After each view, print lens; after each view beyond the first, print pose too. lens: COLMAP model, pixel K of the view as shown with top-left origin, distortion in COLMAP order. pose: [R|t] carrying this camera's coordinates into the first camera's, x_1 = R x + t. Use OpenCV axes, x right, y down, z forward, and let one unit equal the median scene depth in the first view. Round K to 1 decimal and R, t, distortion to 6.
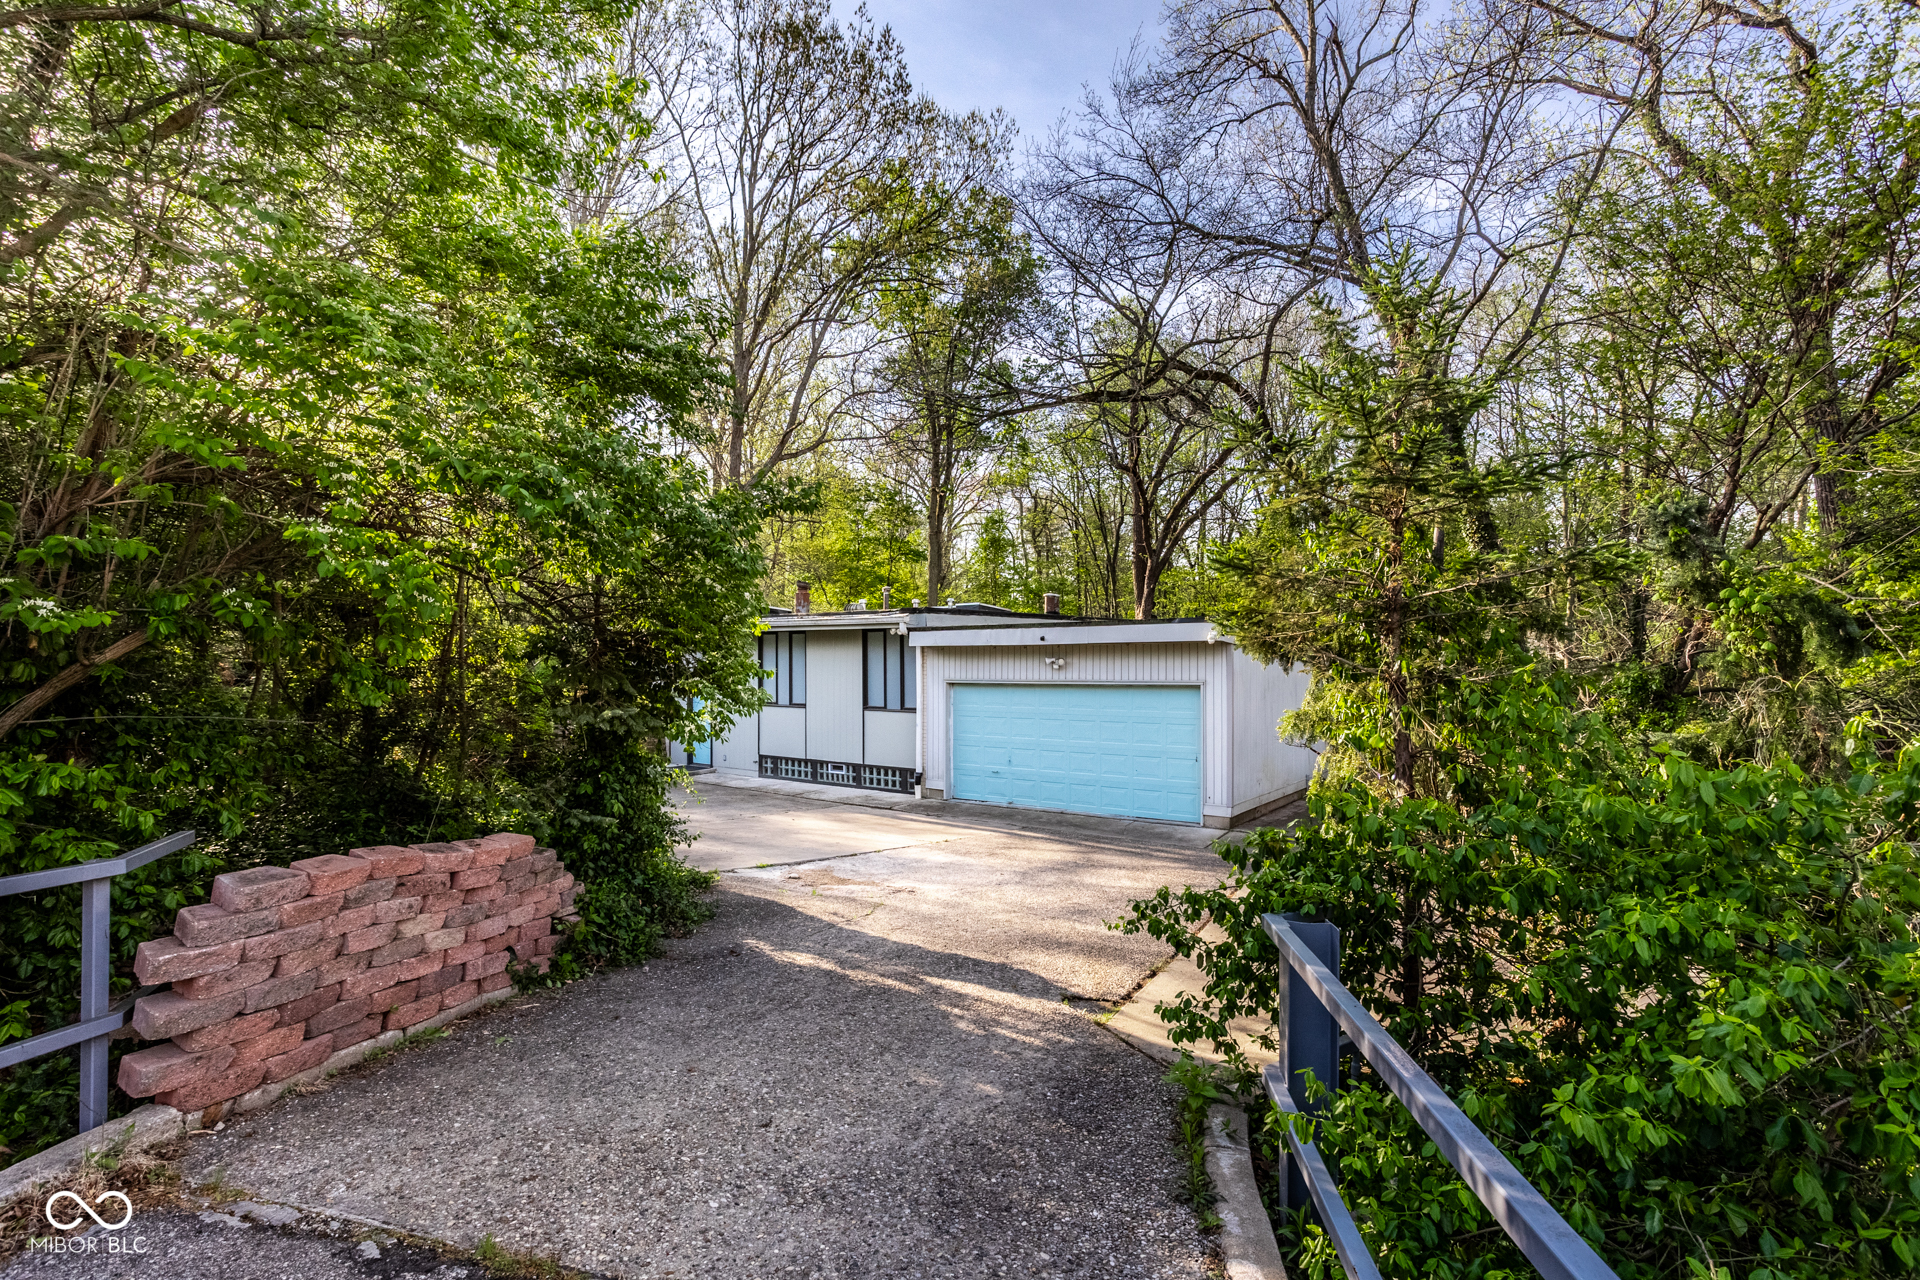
lens RADIAL K [[901.6, 0, 994.1], [0, 901.6, 642.7], [0, 0, 1]] dist [-0.001030, -0.000079]
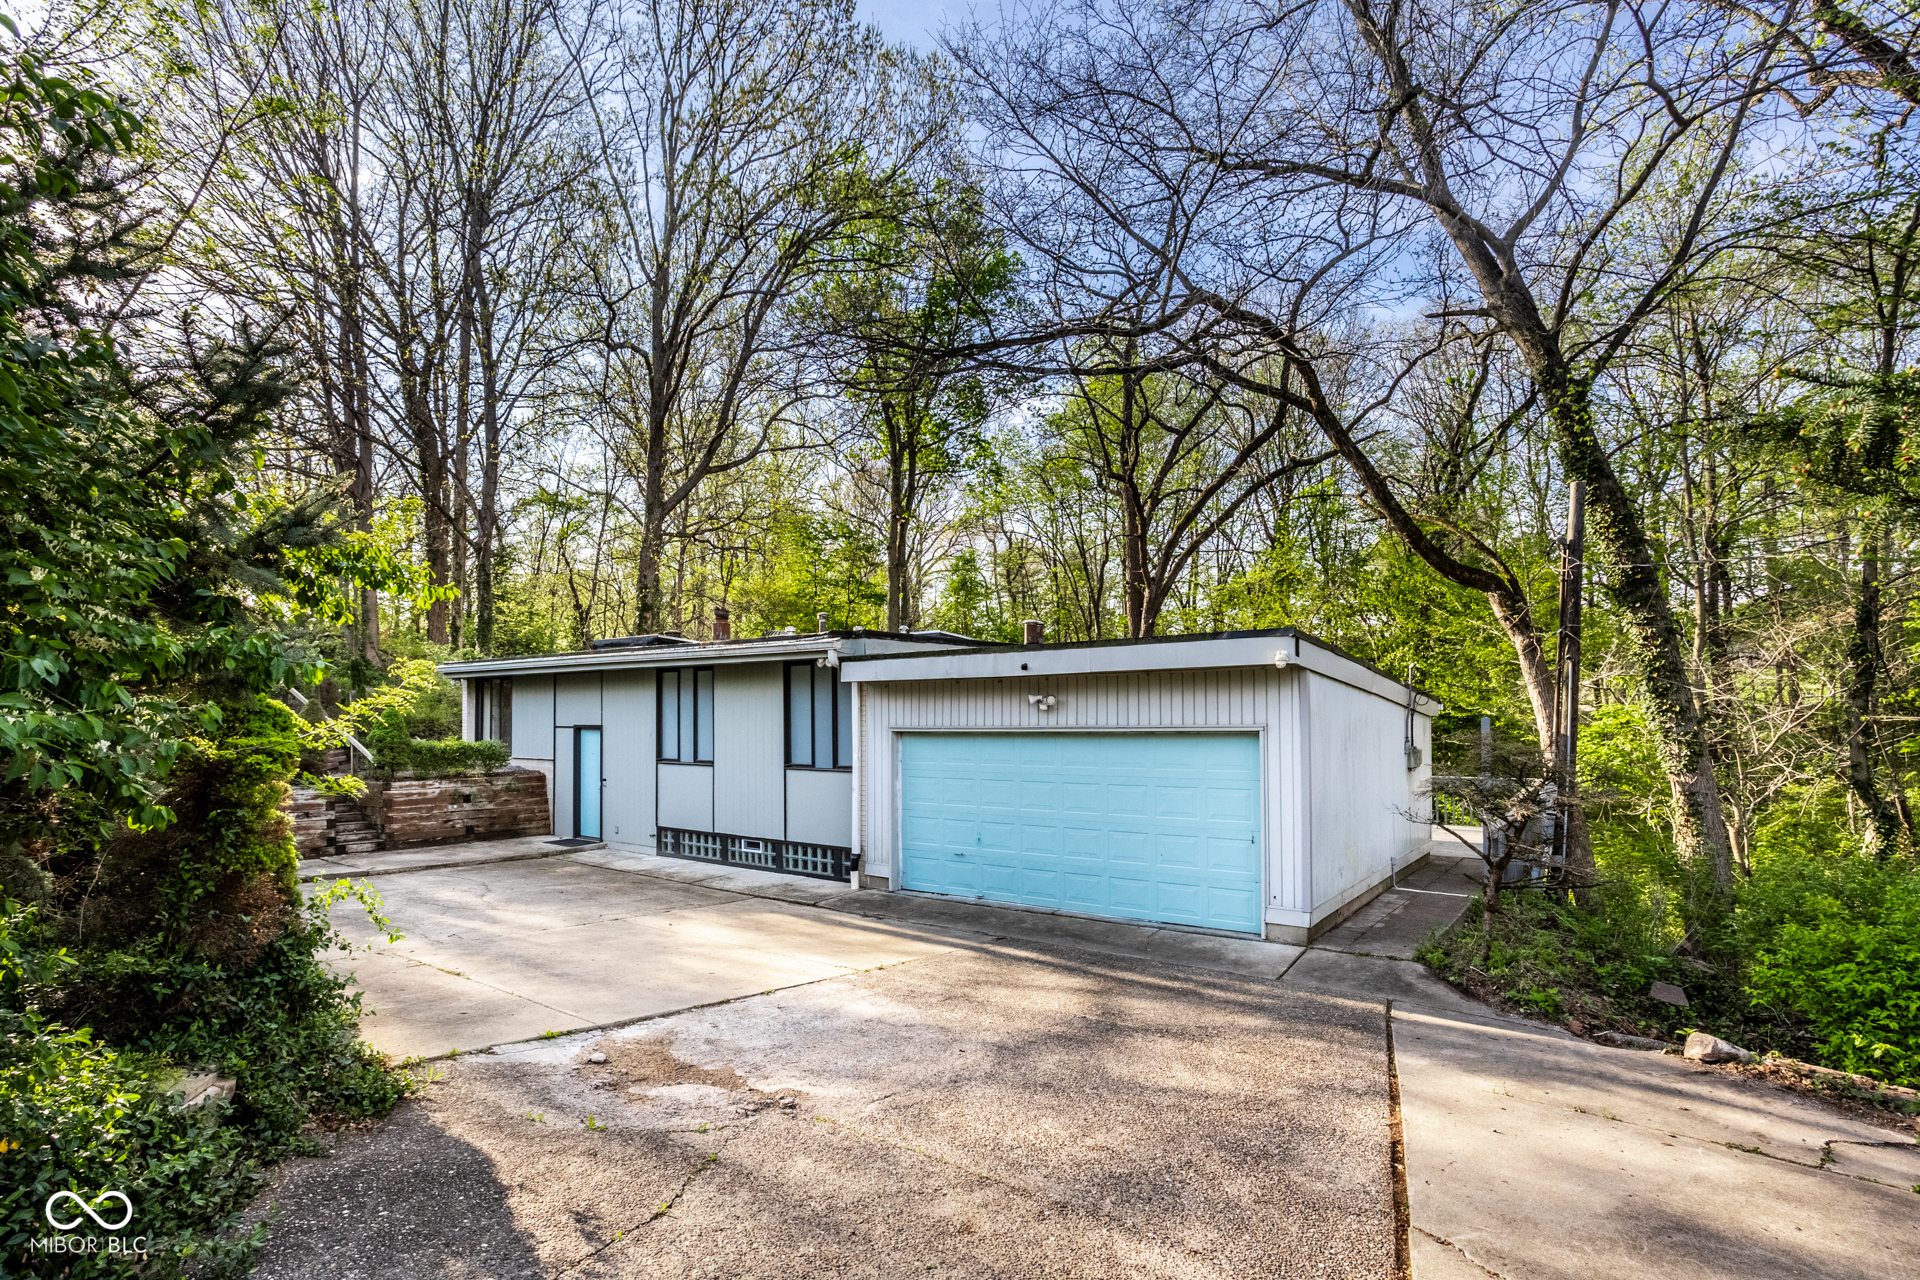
lens RADIAL K [[918.0, 0, 954.6], [0, 918.0, 705.6], [0, 0, 1]] dist [-0.015288, 0.000029]
pose [[0.999897, -0.002342, -0.014136, 0.007649], [0.002424, 0.999981, 0.005726, 0.017868], [0.014122, -0.005759, 0.999884, 0.237827]]
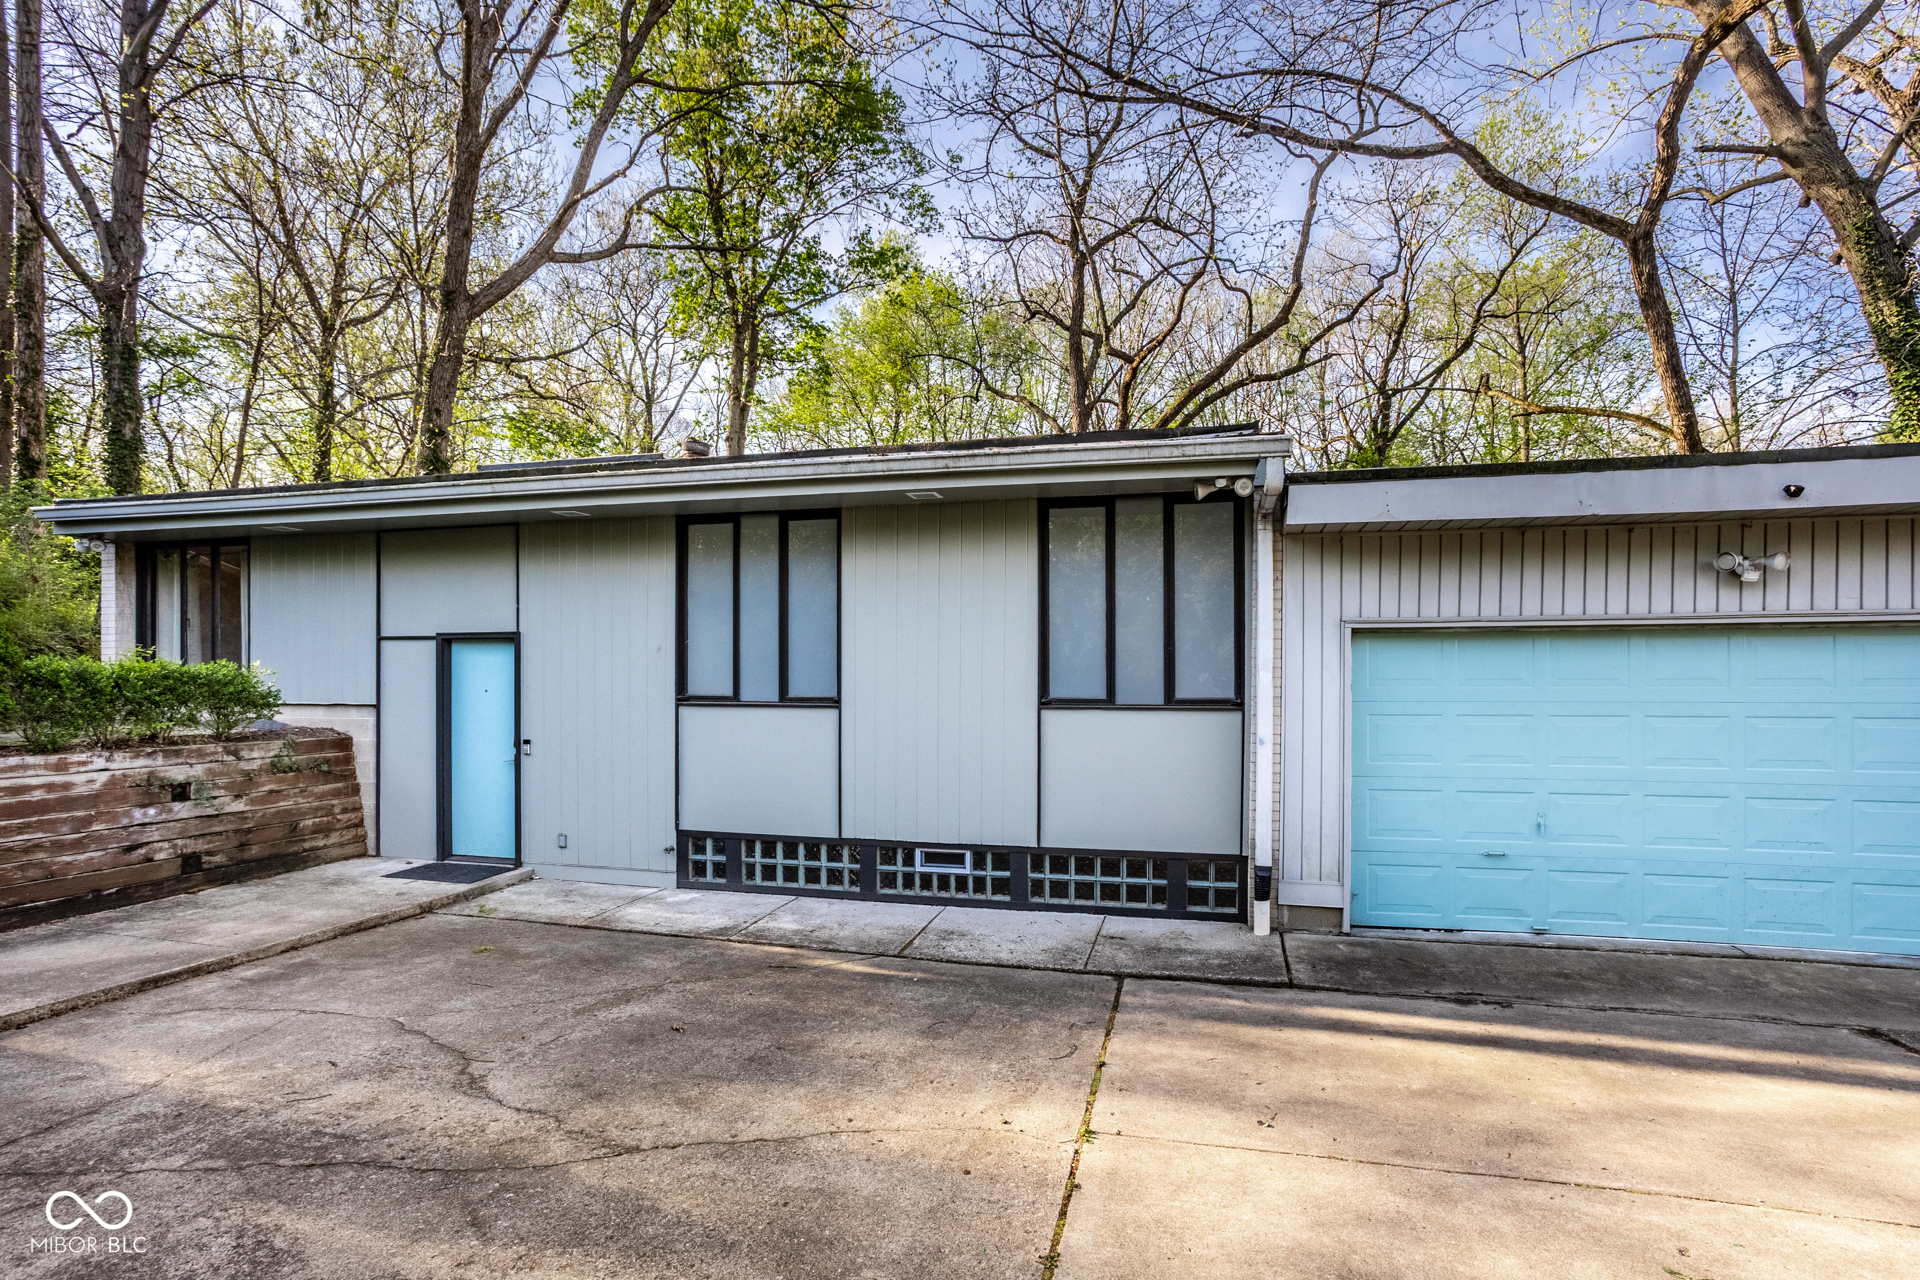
lens RADIAL K [[935.2, 0, 997.8], [0, 935.2, 677.7], [0, 0, 1]] dist [-0.068721, 0.057148]
pose [[0.928400, 0.002348, 0.371575, -0.312043], [-0.008131, 0.999869, 0.013995, 0.056673], [-0.371493, -0.016014, 0.928298, 0.640958]]
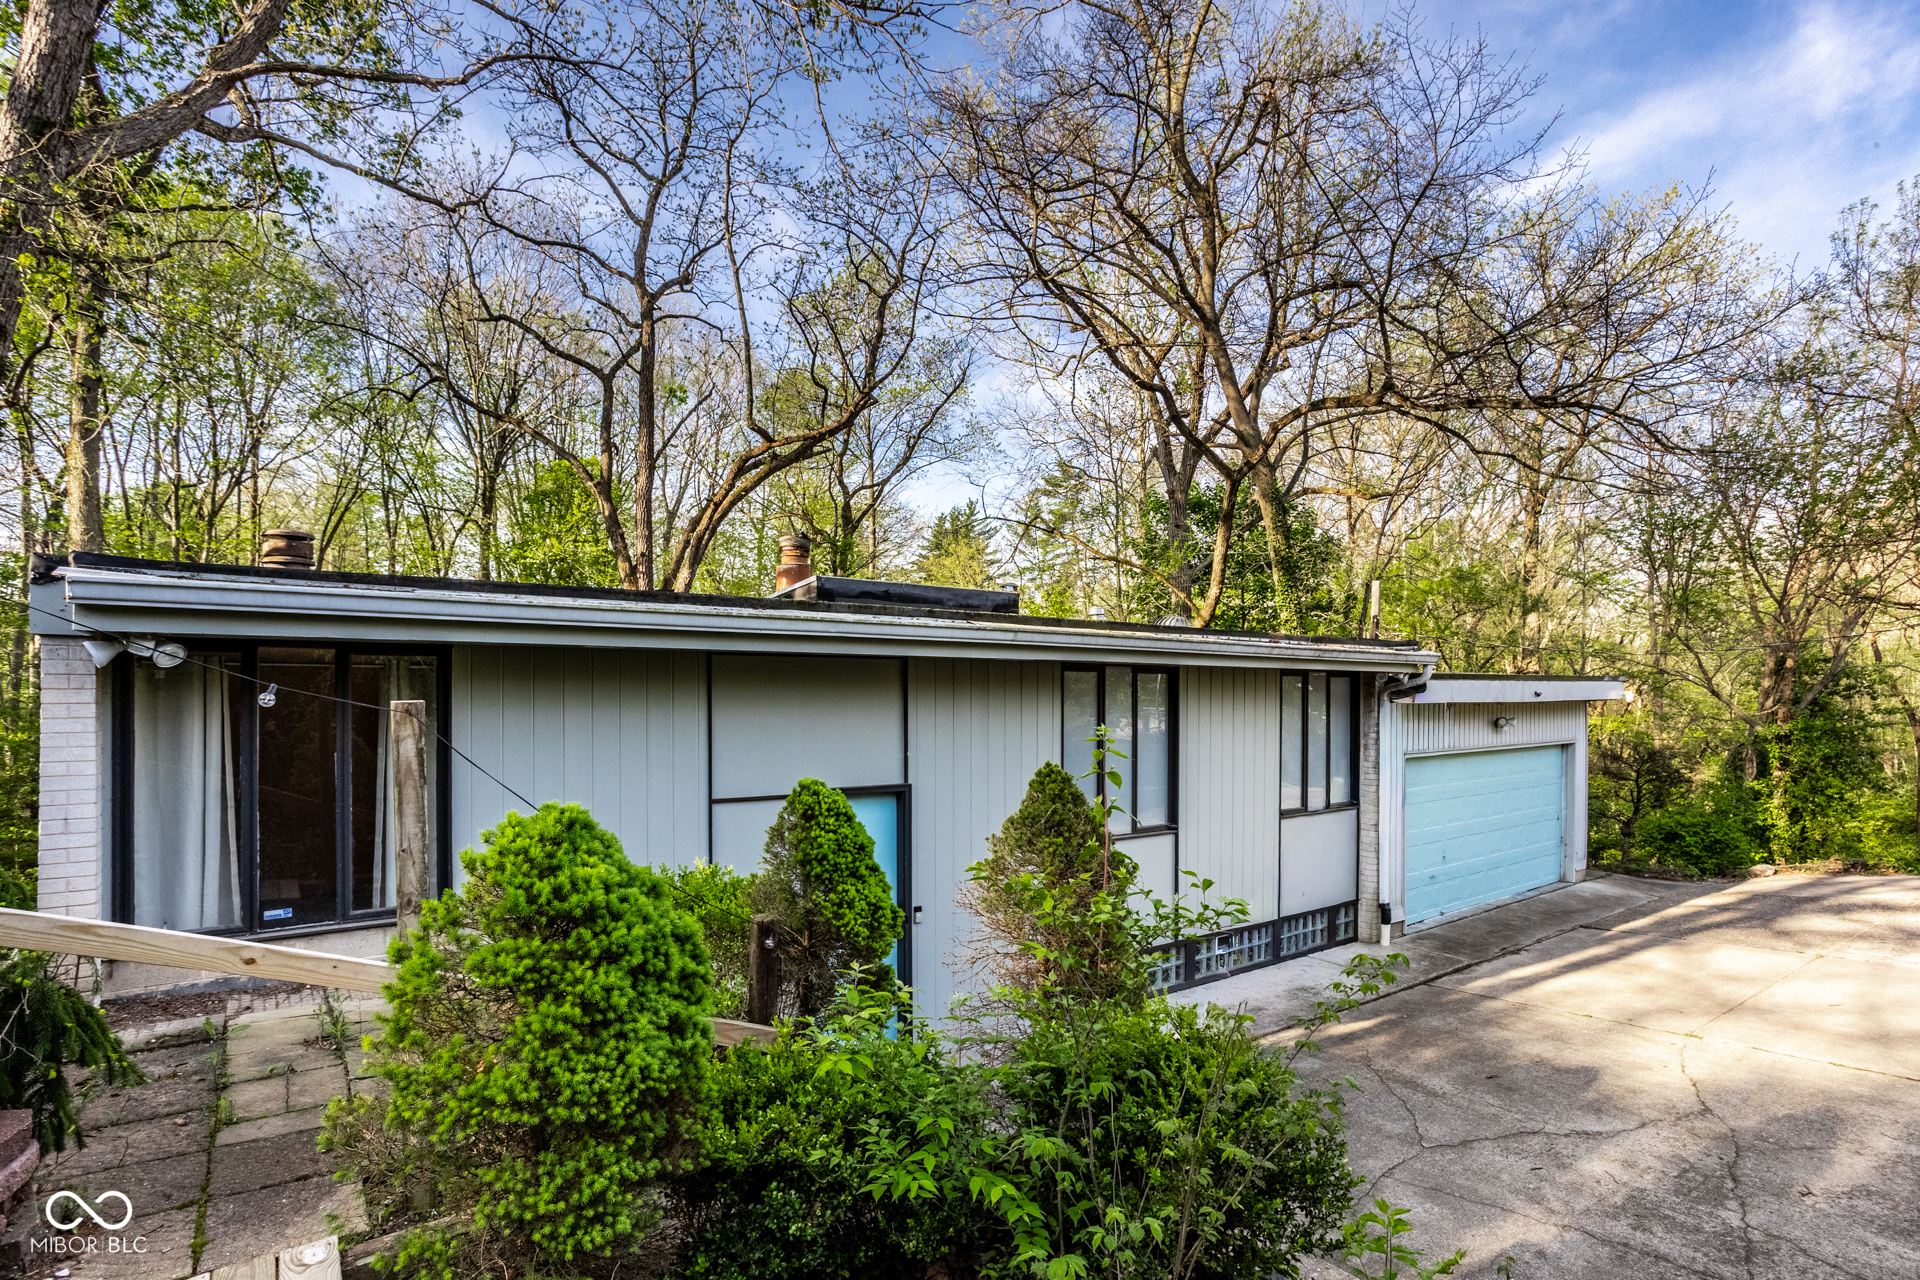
lens RADIAL K [[918.0, 0, 954.6], [0, 918.0, 705.6], [0, 0, 1]] dist [-0.015288, 0.000029]
pose [[0.318926, 0.004844, 0.947767, -0.736491], [-0.006289, 0.999976, -0.002995, 0.009389], [-0.947759, -0.005005, 0.318949, 1.017678]]
